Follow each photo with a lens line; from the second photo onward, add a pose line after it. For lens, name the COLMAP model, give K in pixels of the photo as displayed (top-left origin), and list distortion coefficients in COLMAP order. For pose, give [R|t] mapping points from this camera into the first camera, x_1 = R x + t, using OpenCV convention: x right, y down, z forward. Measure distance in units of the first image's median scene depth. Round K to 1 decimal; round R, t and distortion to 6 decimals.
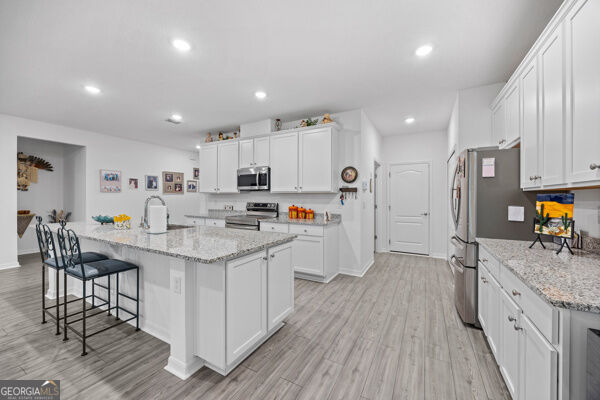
lens RADIAL K [[230.1, 0, 300.0], [0, 230.1, 200.0], [0, 0, 1]] dist [0.000348, -0.000023]
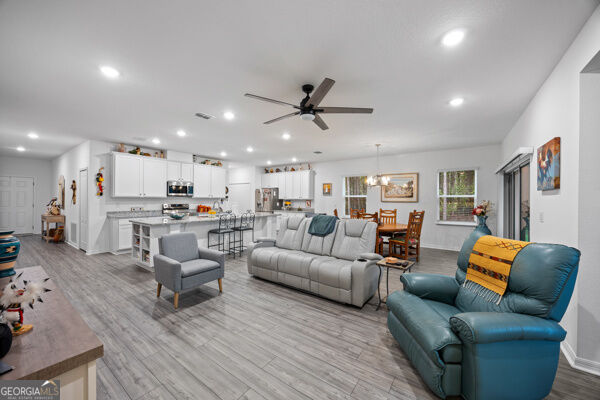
lens RADIAL K [[228.2, 0, 301.2], [0, 228.2, 198.3], [0, 0, 1]] dist [-0.002268, -0.000162]
pose [[0.120327, 0.001074, 0.992734, -1.643611], [-0.000489, 0.999999, -0.001022, -0.026093], [-0.992734, -0.000362, 0.120327, -0.000024]]
